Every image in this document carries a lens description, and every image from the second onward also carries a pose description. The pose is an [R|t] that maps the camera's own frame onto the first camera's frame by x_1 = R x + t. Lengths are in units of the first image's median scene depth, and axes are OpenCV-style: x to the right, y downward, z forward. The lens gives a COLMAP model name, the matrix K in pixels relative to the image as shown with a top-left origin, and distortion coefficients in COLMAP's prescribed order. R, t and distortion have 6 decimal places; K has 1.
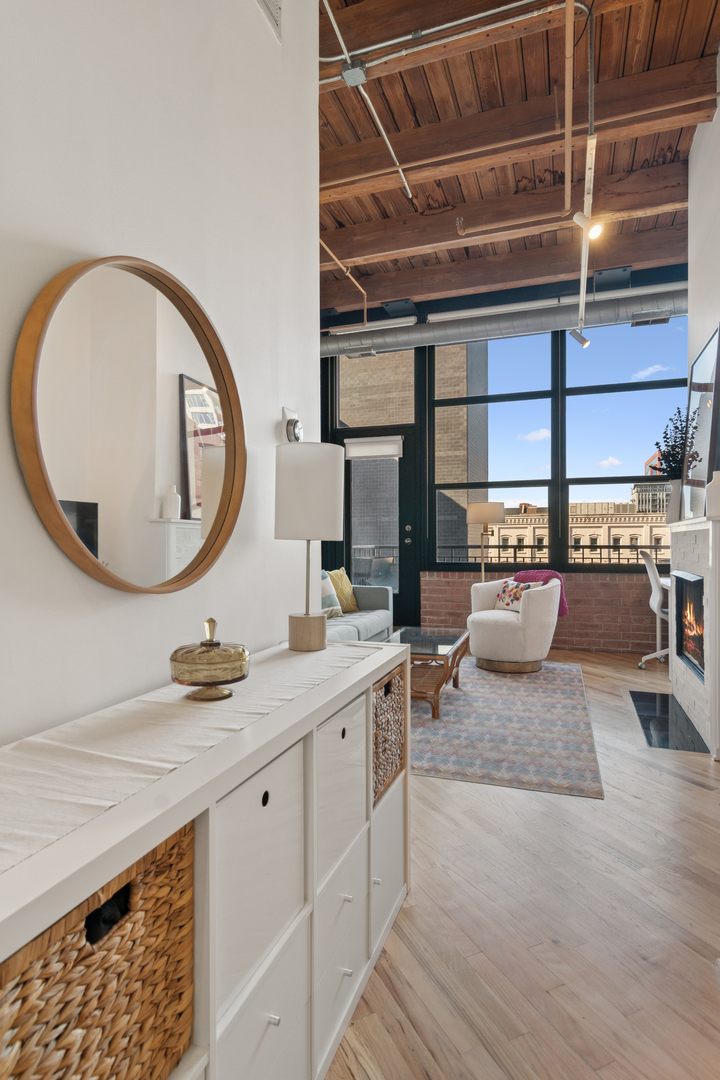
lens RADIAL K [[575.3, 0, 356.2], [0, 575.3, 541.2], [0, 0, 1]] dist [0.002600, 0.001303]
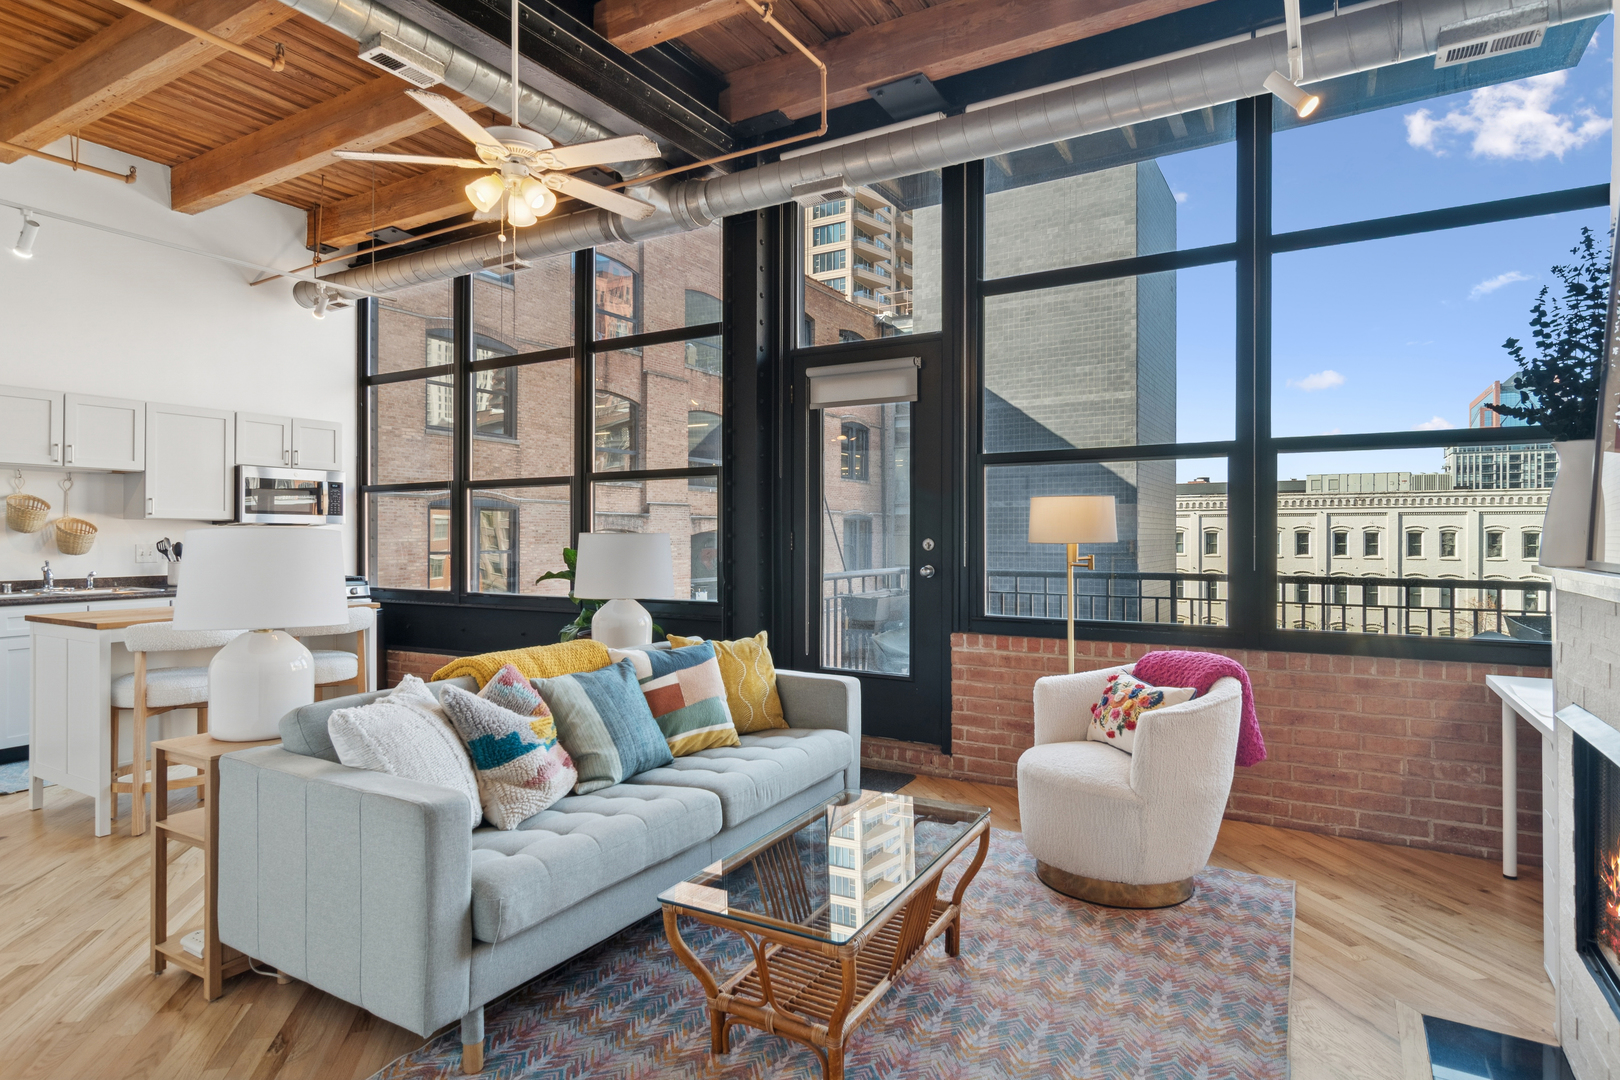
lens RADIAL K [[863.0, 0, 801.3], [0, 863.0, 535.5], [0, 0, 1]] dist [0.002600, 0.001303]
pose [[0.981454, 0.002434, -0.191683, 0.137669], [-0.002334, 0.999997, 0.000750, -0.033884], [0.191684, -0.000289, 0.981457, 0.277497]]
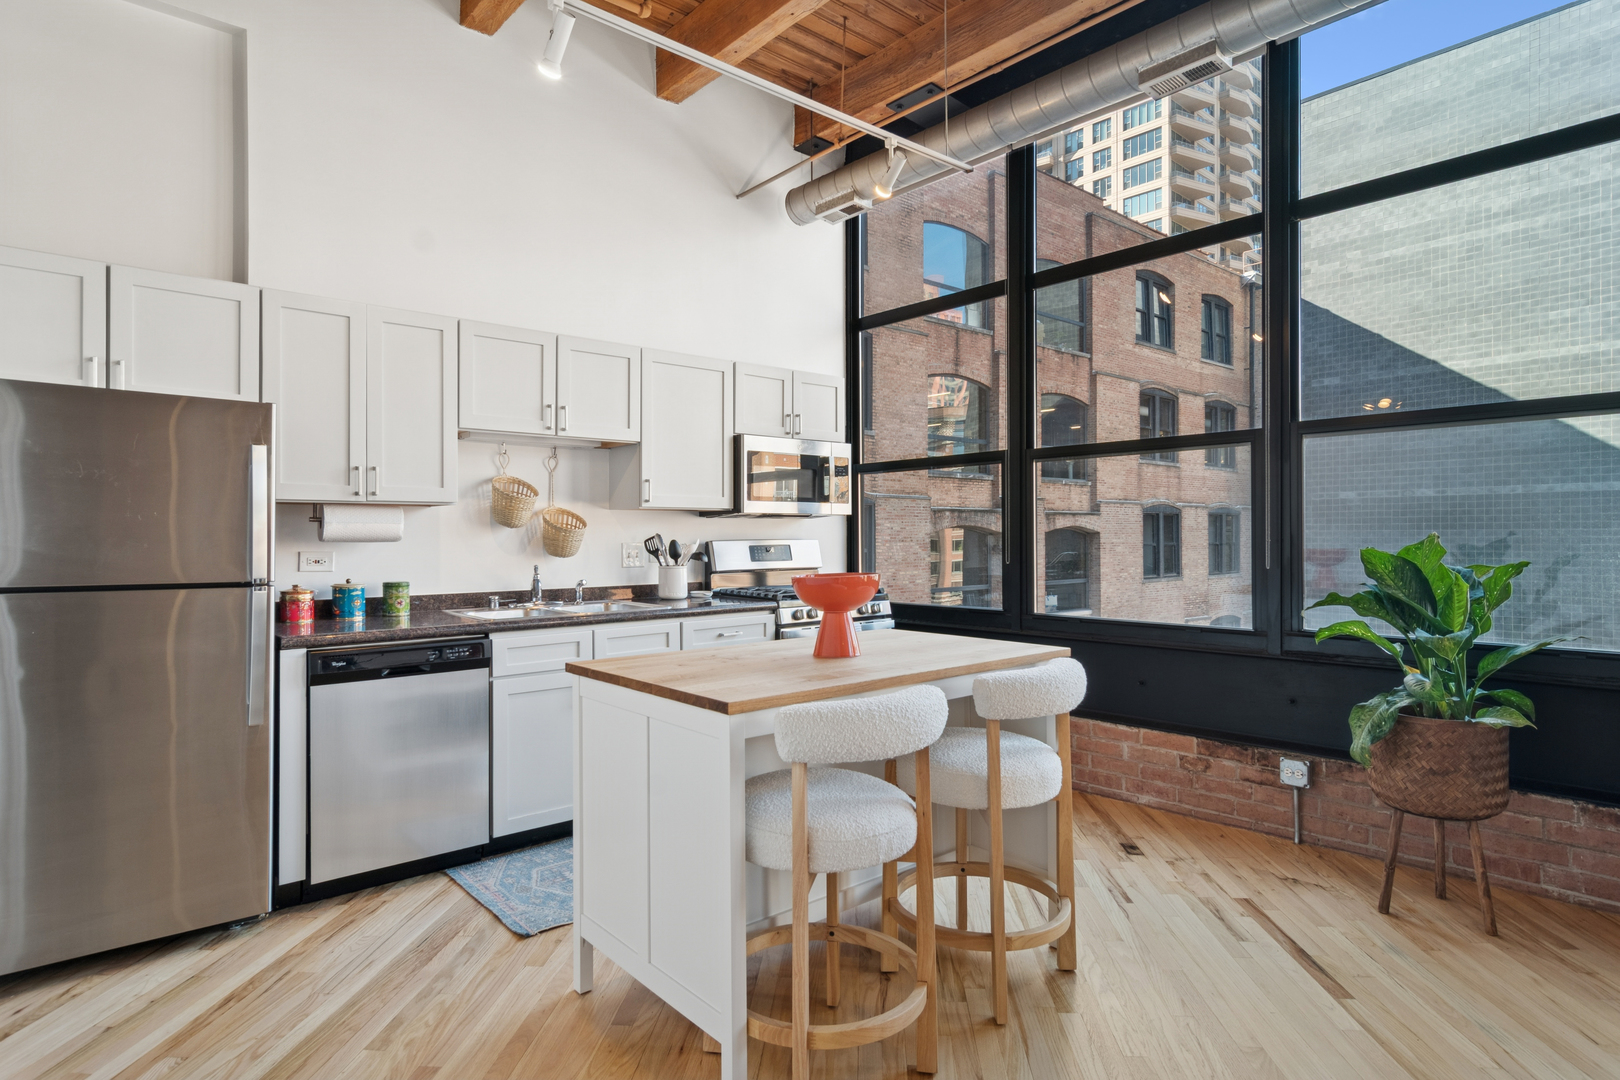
lens RADIAL K [[863.0, 0, 812.0], [0, 863.0, 538.2], [0, 0, 1]] dist [0.002600, 0.001303]
pose [[0.875722, 0.001287, -0.482815, -0.369614], [0.001771, 0.999981, 0.005879, -0.028744], [0.482813, -0.006003, 0.875703, 0.573539]]
